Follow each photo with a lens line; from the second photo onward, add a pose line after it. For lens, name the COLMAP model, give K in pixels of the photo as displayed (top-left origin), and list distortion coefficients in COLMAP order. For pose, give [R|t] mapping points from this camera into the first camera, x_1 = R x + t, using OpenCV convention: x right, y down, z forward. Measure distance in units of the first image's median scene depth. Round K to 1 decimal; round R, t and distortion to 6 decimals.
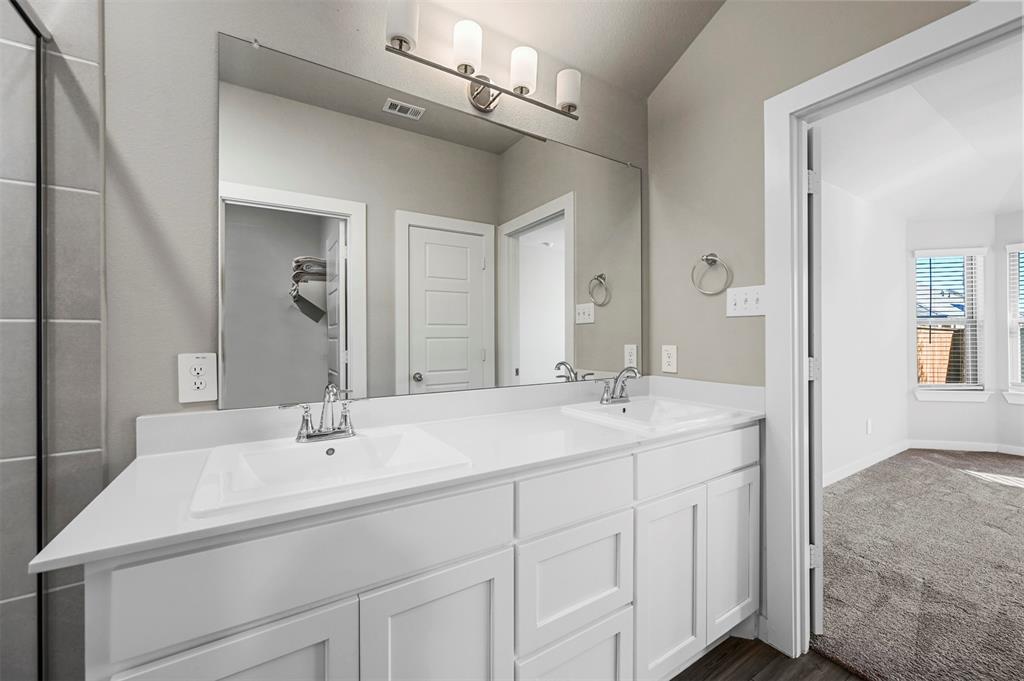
lens RADIAL K [[403.4, 0, 518.7], [0, 403.4, 337.9], [0, 0, 1]] dist [-0.003205, 0.001065]
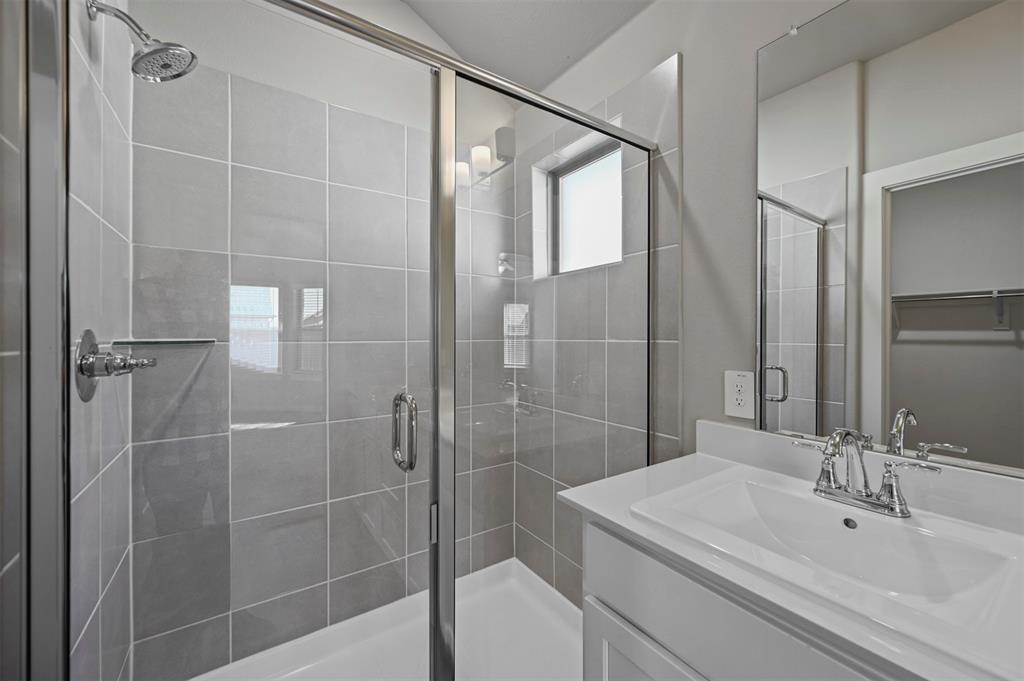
lens RADIAL K [[403.4, 0, 515.2], [0, 403.4, 336.9], [0, 0, 1]] dist [-0.003205, 0.001065]
pose [[0.034005, 0.002874, -0.999418, 0.247895], [-0.006526, 0.999975, 0.002653, -0.052671], [0.999400, 0.006432, 0.034023, 0.394554]]
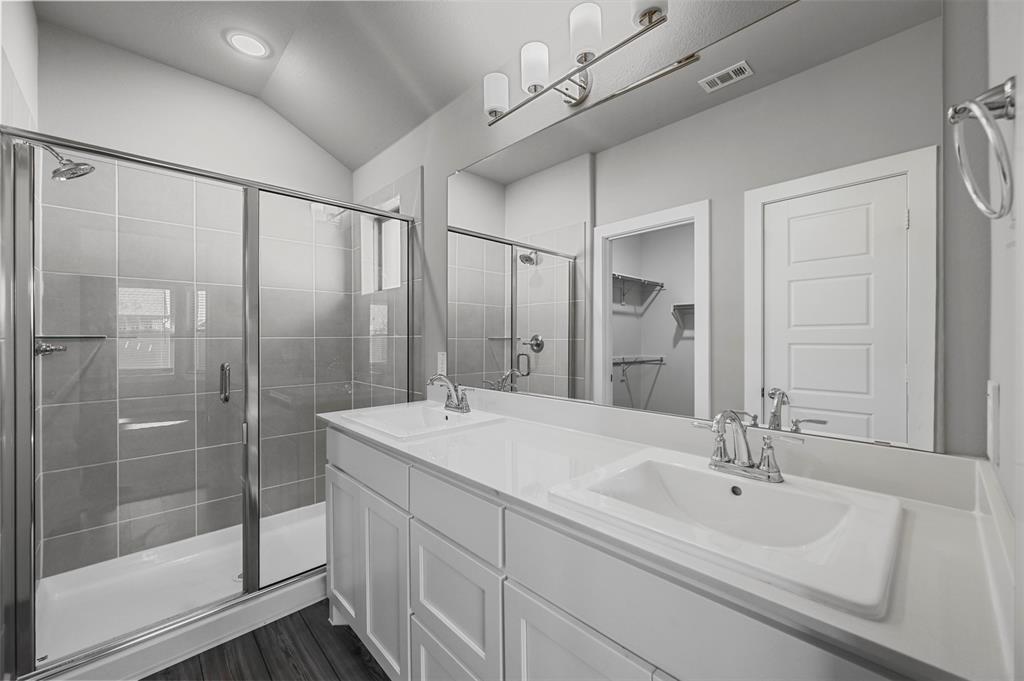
lens RADIAL K [[403.4, 0, 516.7], [0, 403.4, 336.2], [0, 0, 1]] dist [-0.003205, 0.001065]
pose [[0.199948, -0.002569, -0.979803, 1.180990], [-0.001813, 0.999994, -0.002992, -0.031990], [0.979805, 0.002375, 0.199942, 1.001495]]
